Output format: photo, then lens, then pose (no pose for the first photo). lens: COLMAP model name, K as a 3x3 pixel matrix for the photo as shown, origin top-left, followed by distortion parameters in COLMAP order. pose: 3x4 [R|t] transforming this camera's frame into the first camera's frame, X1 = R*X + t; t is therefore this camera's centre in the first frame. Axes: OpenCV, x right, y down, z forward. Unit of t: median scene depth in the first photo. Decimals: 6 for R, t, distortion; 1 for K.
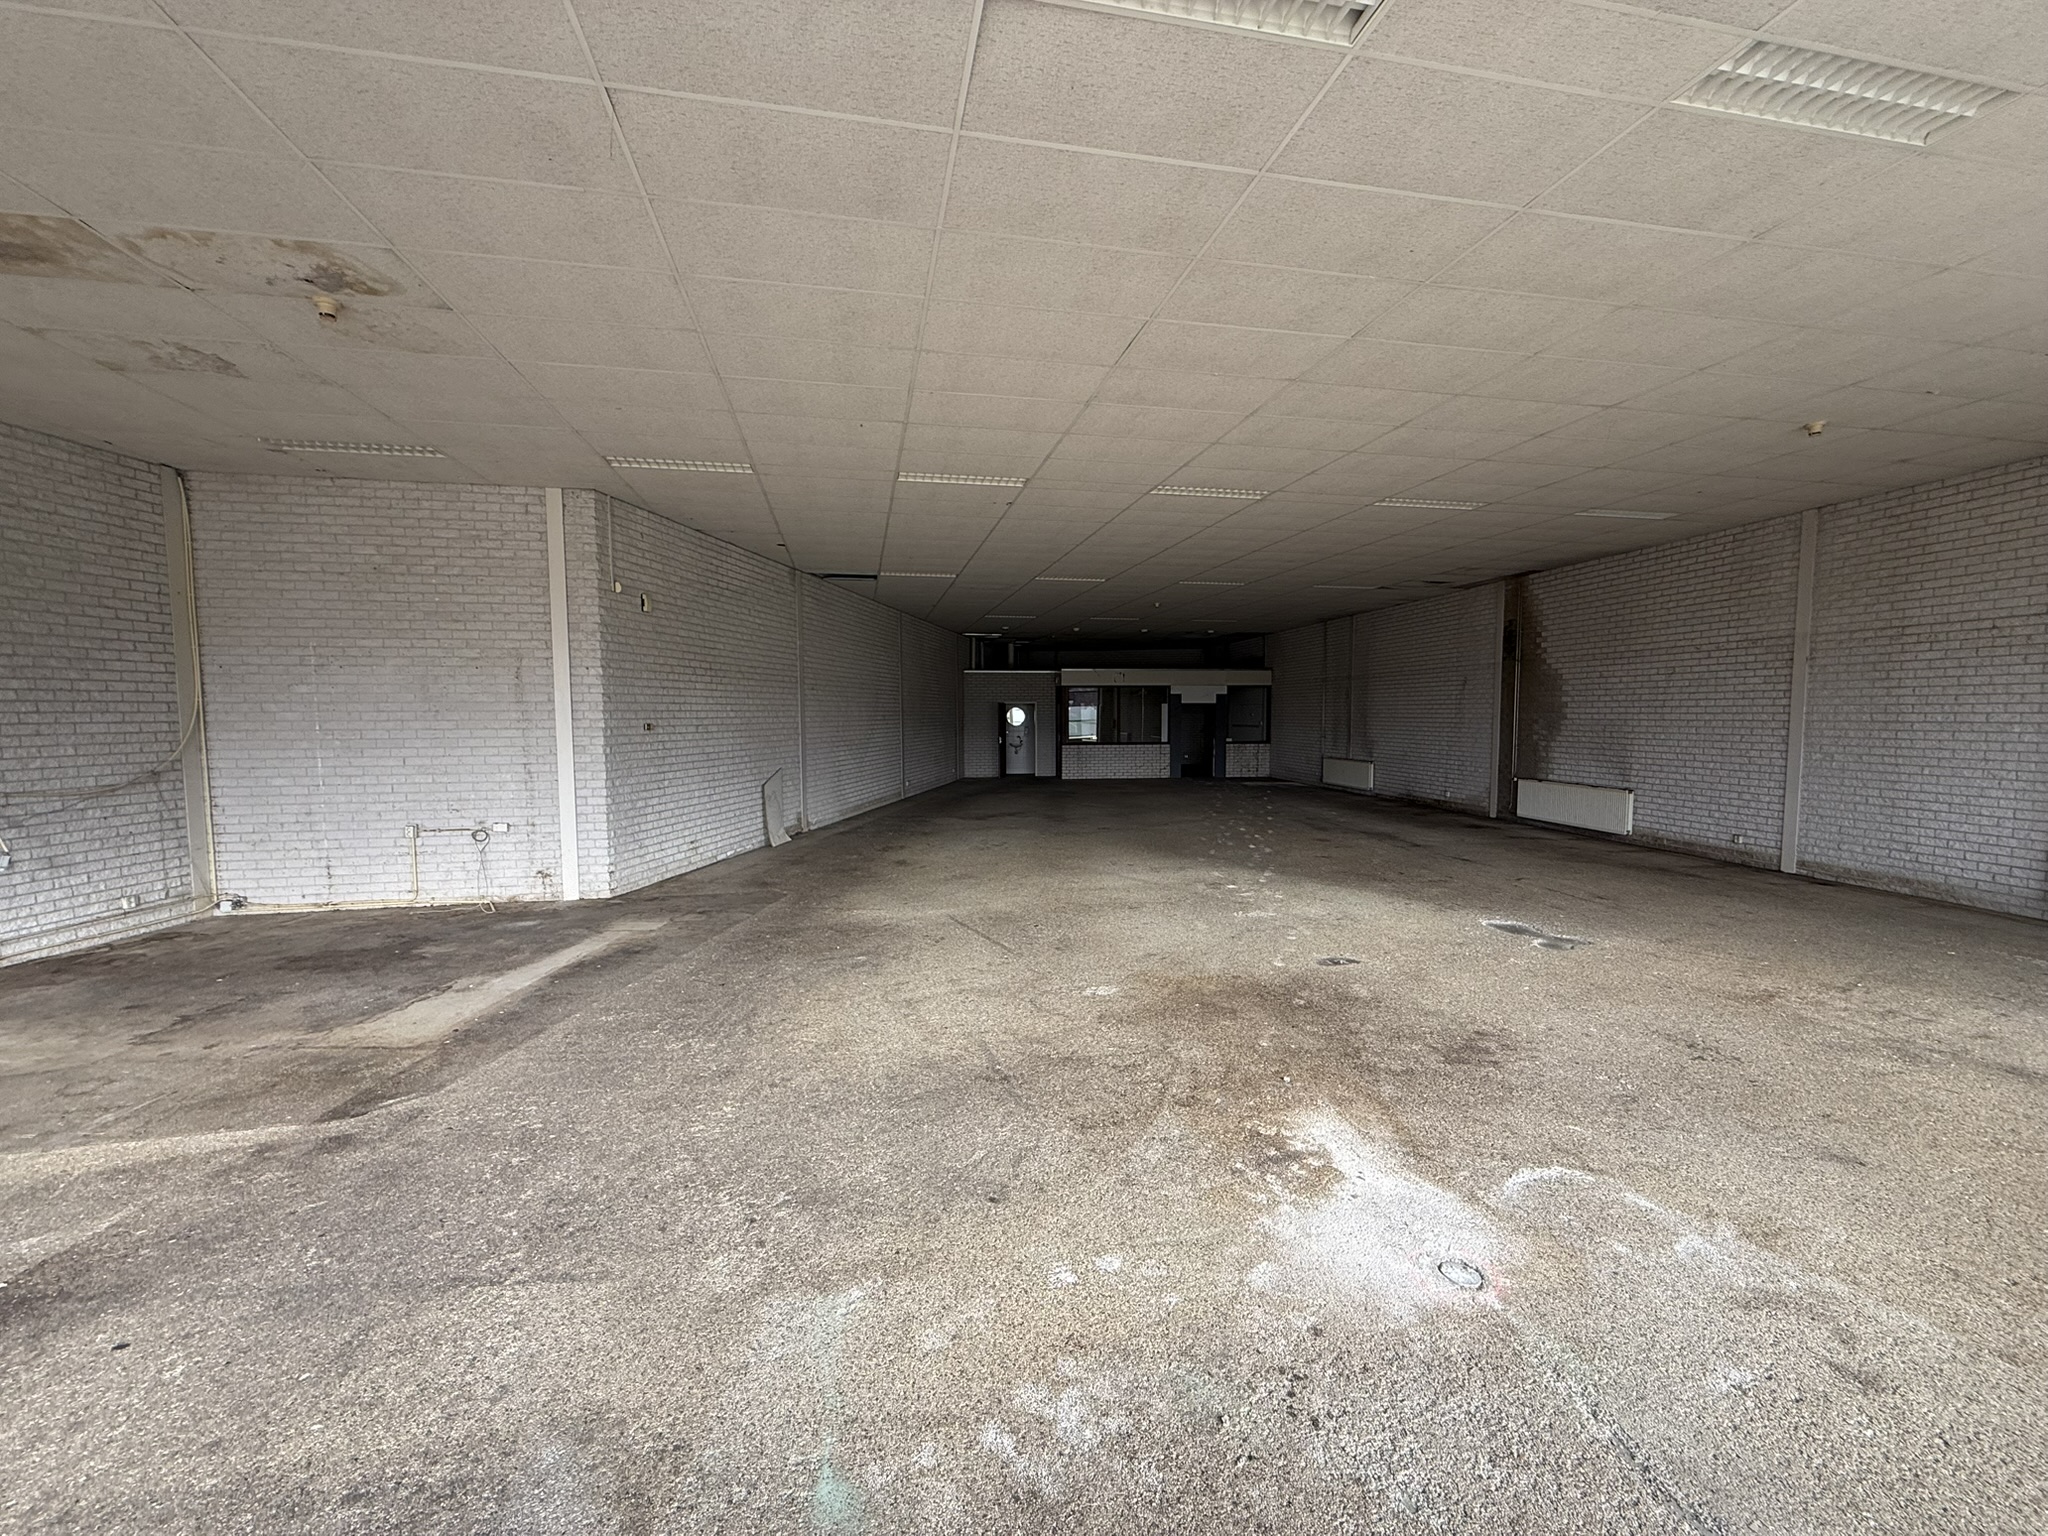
lens RADIAL K [[813.8, 0, 1018.9], [0, 813.8, 766.3], [0, 0, 1]] dist [0.000228, -0.000243]
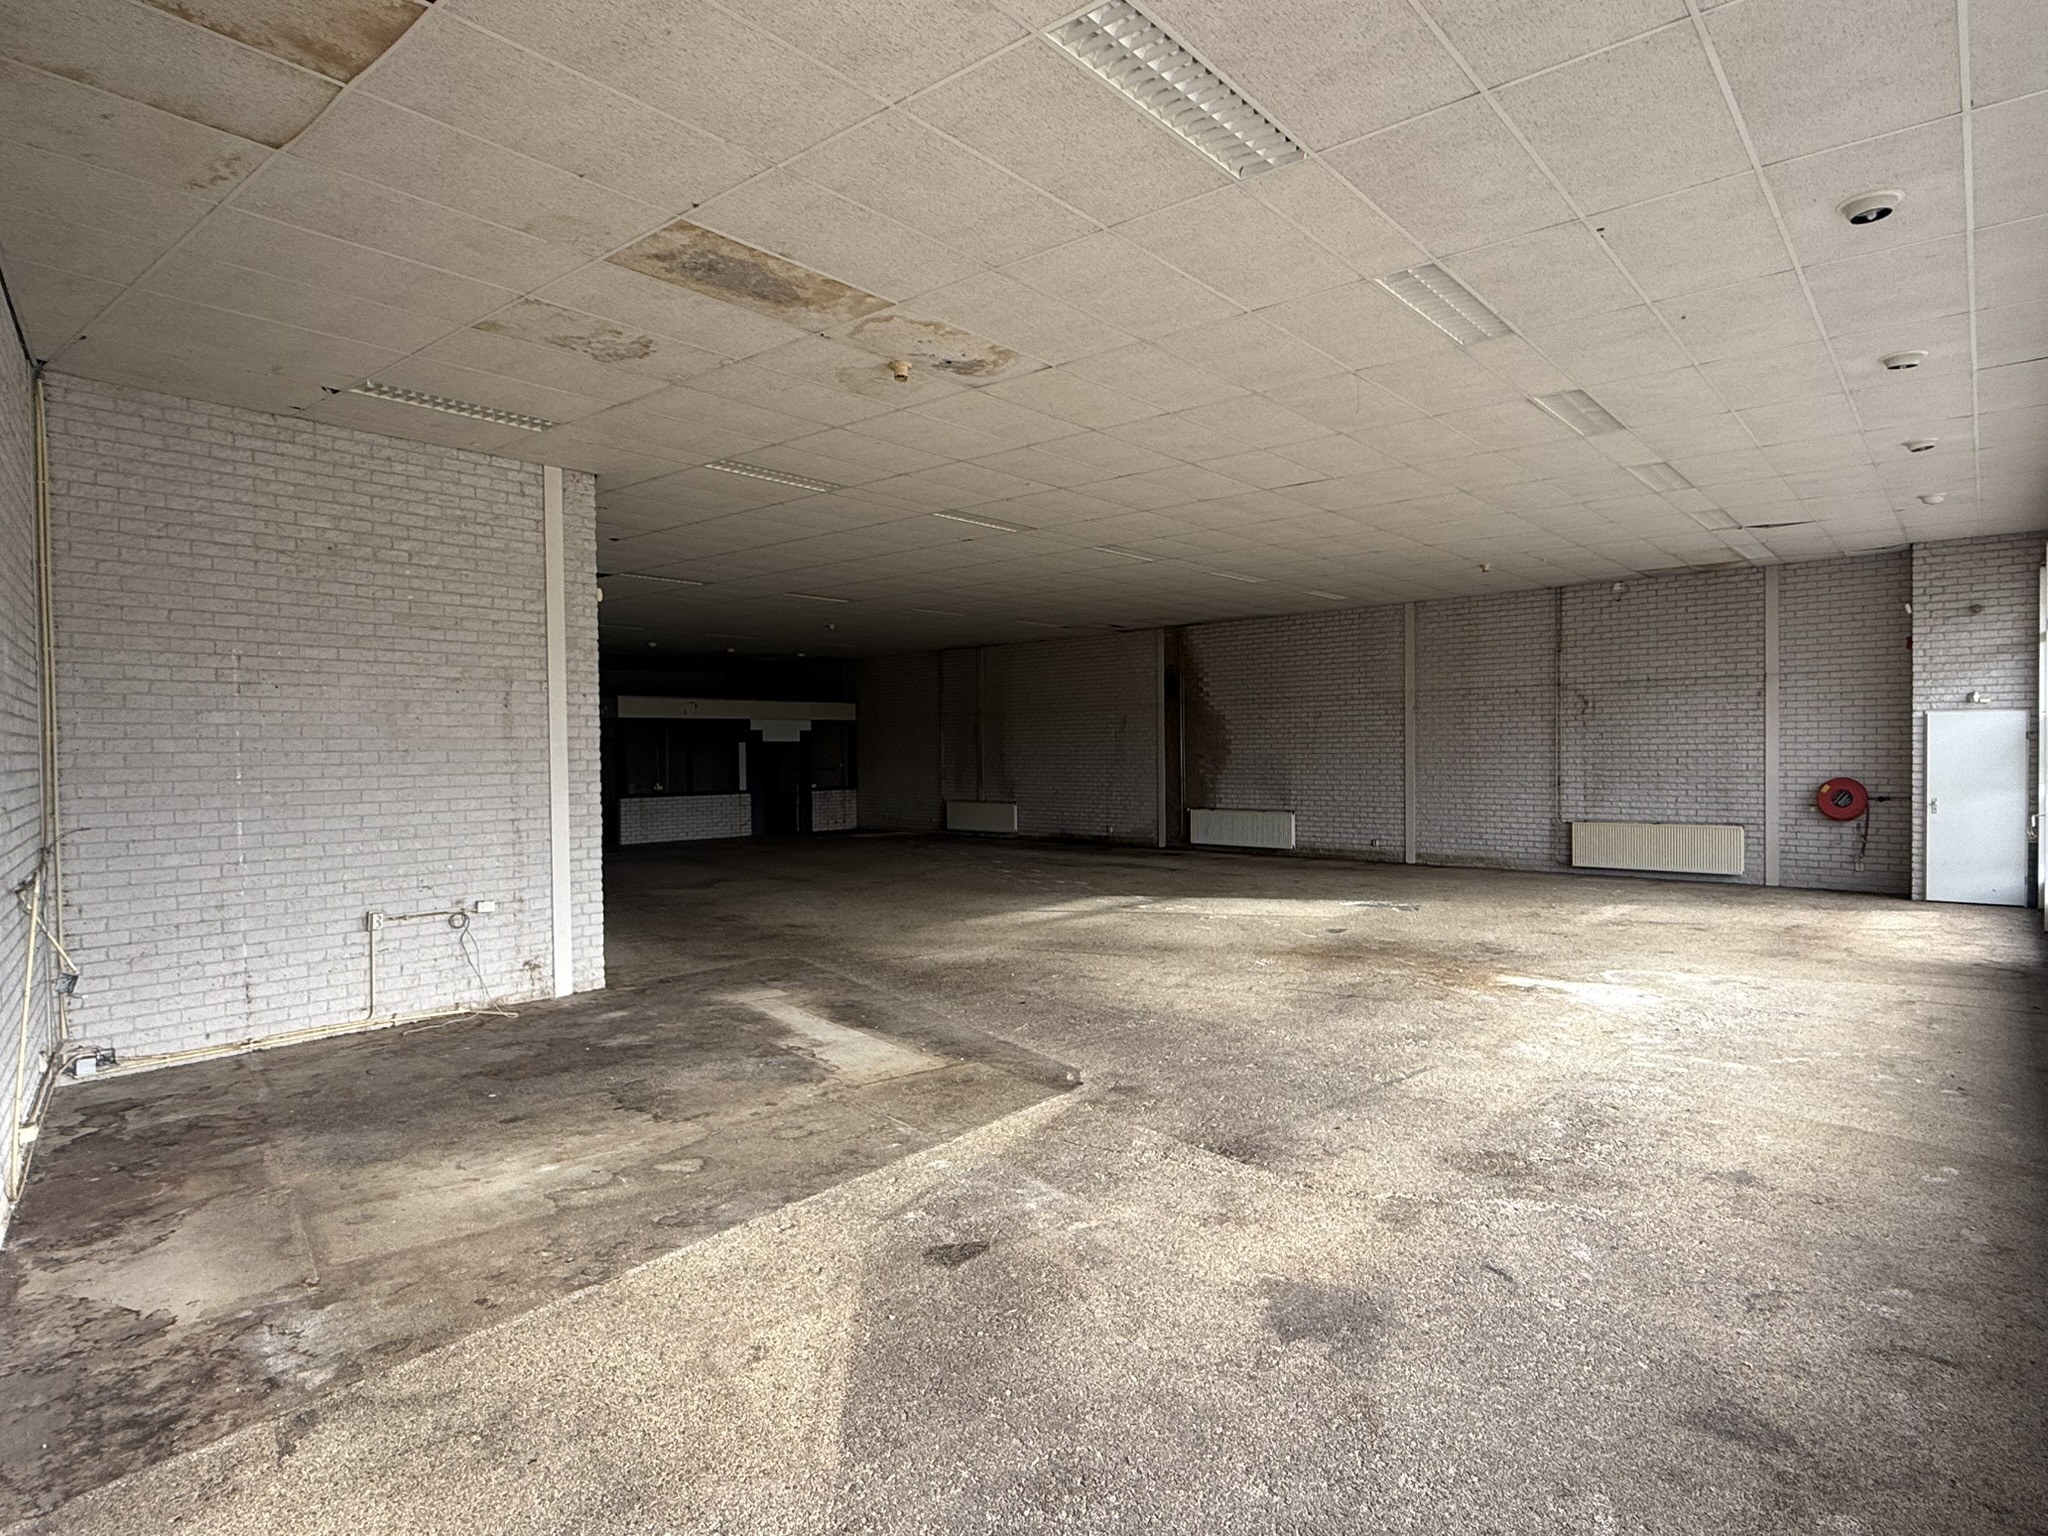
lens RADIAL K [[1165.6, 0, 1024.0], [0, 1165.6, 768.0], [0, 0, 1]] dist [0.000742, 0.000365]
pose [[0.775852, -0.015317, 0.630729, -0.956091], [0.050742, 0.997982, -0.038181, 0.015006], [-0.628871, 0.061628, 0.775063, -0.145051]]
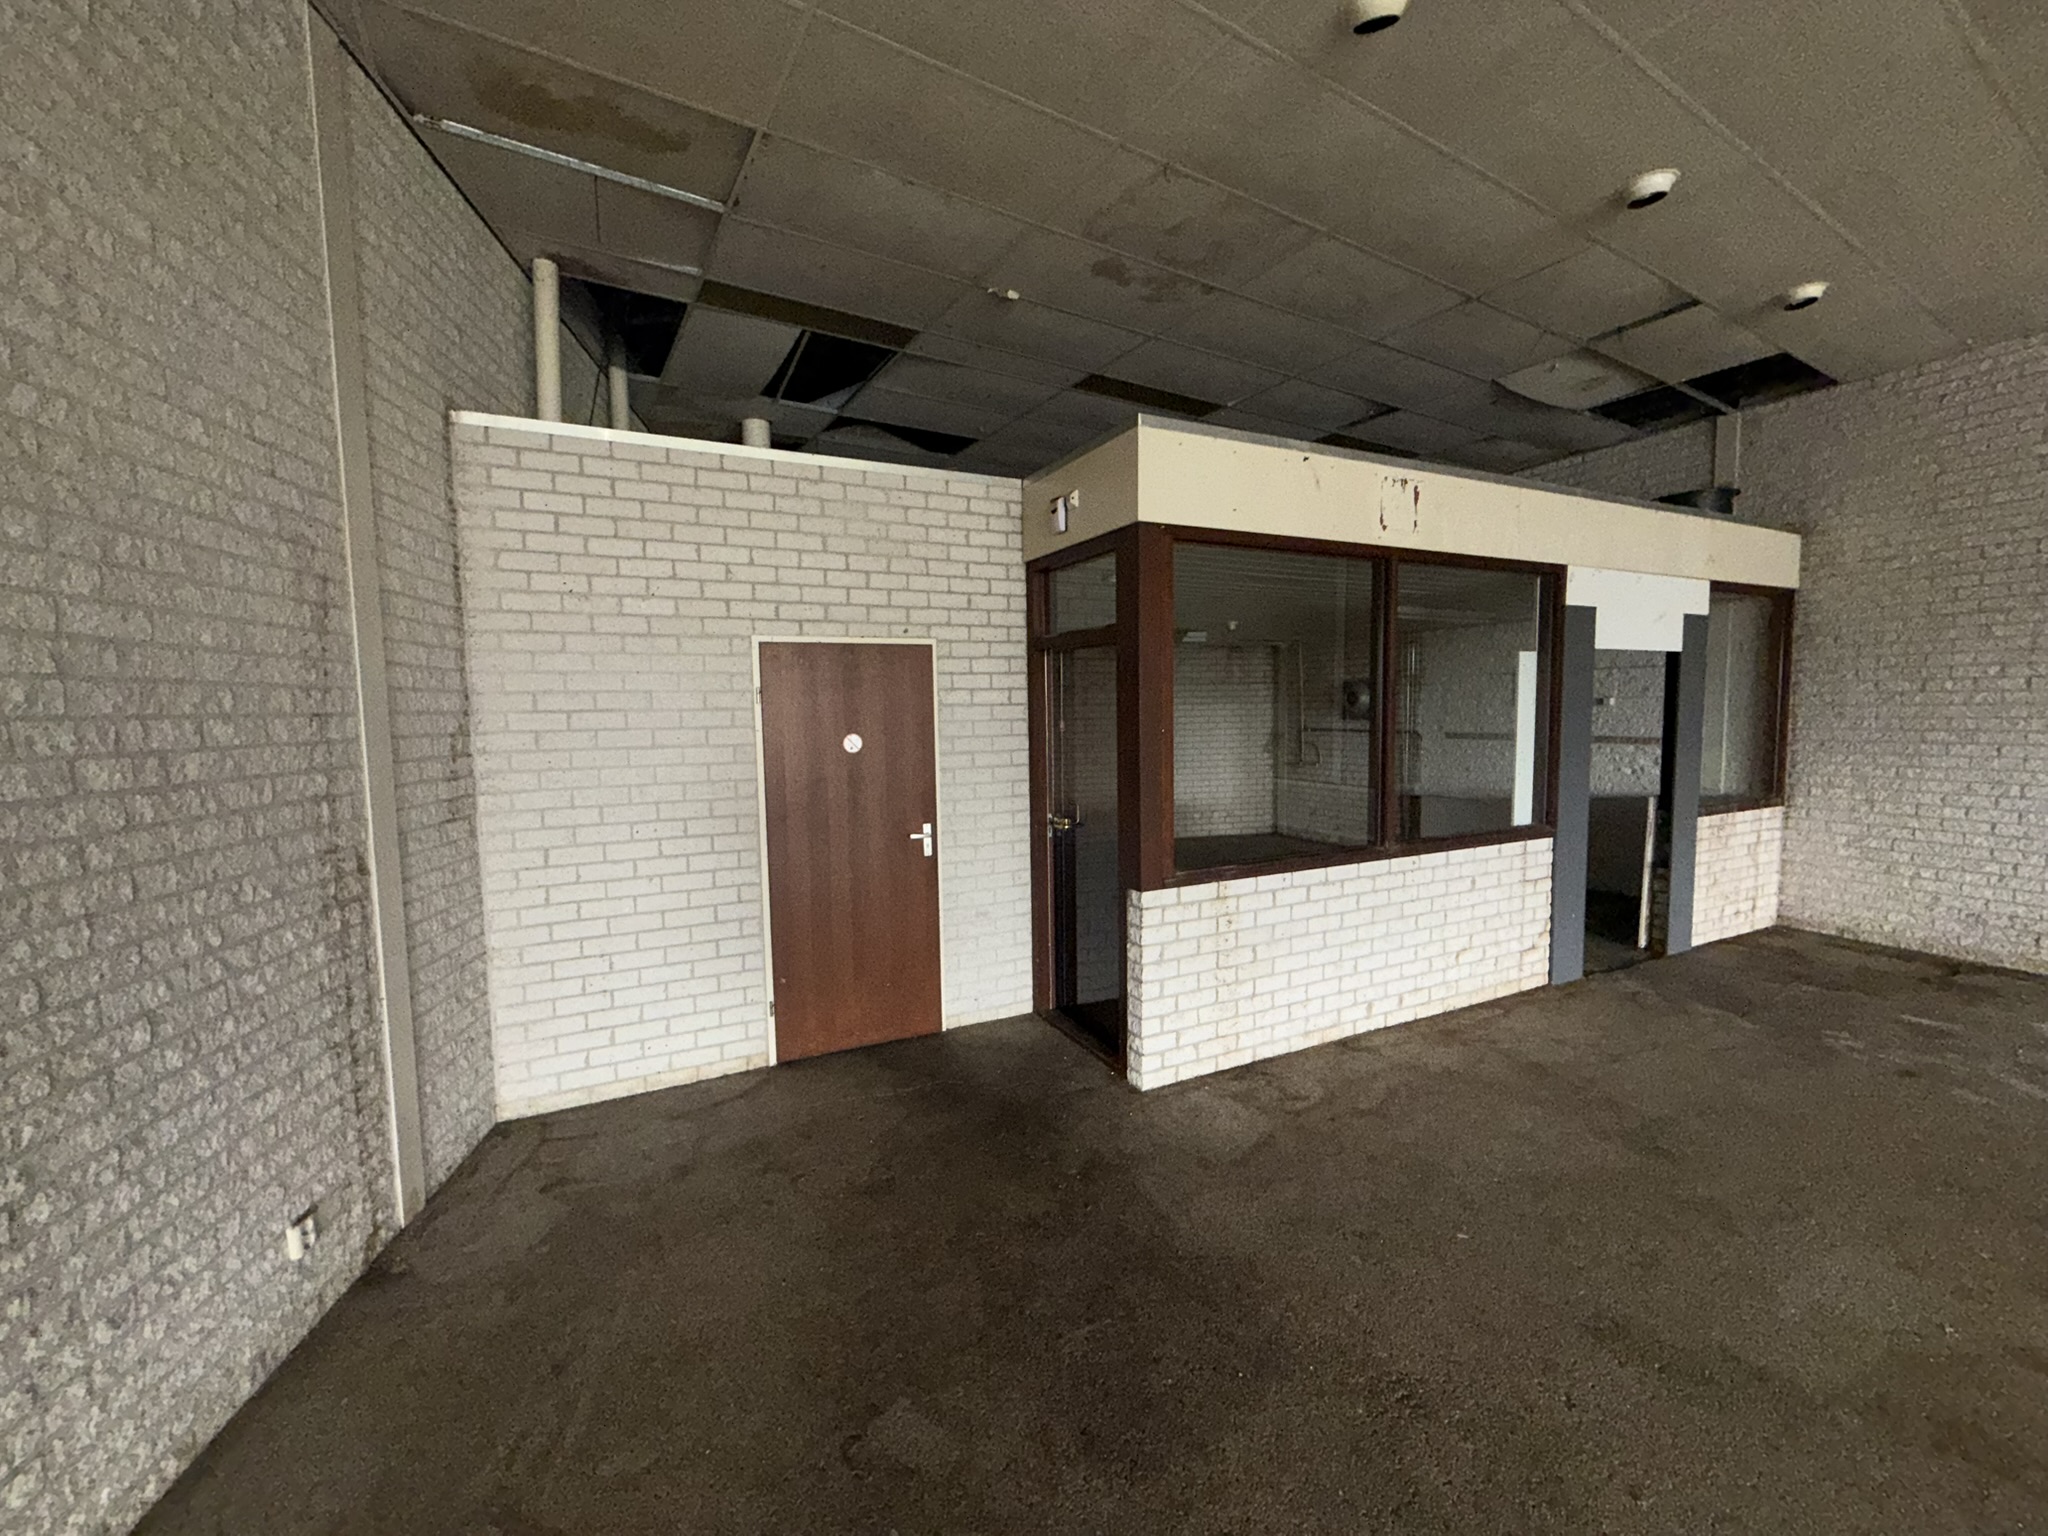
lens RADIAL K [[815.3, 0, 1016.8], [0, 815.3, 768.2], [0, 0, 1]] dist [-0.002289, -0.000031]
pose [[0.943022, -0.033429, 0.331048, -0.072112], [0.031335, 0.999441, 0.011661, -0.154380], [-0.331252, -0.000623, 0.943542, 2.478785]]
